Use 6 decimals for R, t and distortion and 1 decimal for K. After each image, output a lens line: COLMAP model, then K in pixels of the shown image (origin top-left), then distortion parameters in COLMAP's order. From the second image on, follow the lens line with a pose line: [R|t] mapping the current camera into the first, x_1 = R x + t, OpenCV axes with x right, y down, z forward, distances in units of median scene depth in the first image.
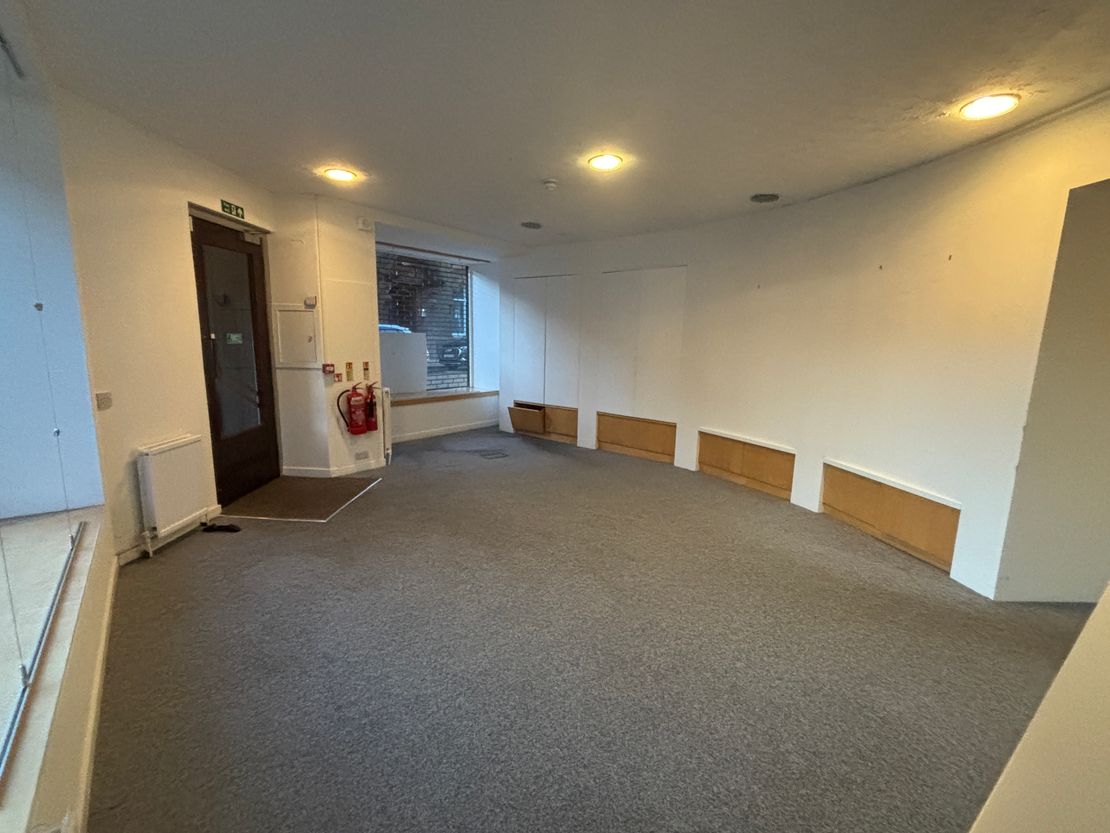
lens RADIAL K [[495.7, 0, 555.0], [0, 495.7, 416.5], [0, 0, 1]] dist [-0.000709, -0.000080]
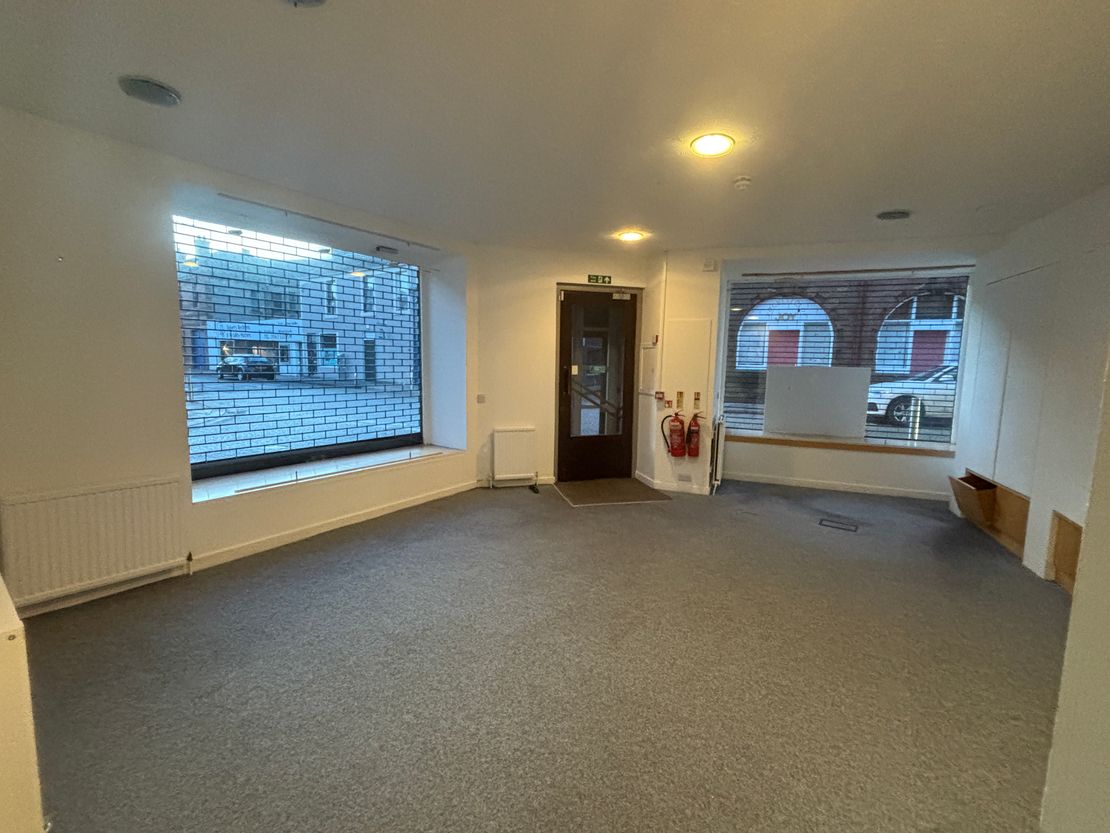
lens RADIAL K [[493.4, 0, 555.0], [0, 493.4, 416.5], [0, 0, 1]] dist [0.000710, 0.000021]
pose [[0.288613, 0.094537, -0.952767, 0.587502], [-0.169995, 0.984362, 0.046177, -0.059275], [0.942234, 0.148639, 0.300170, 0.421733]]
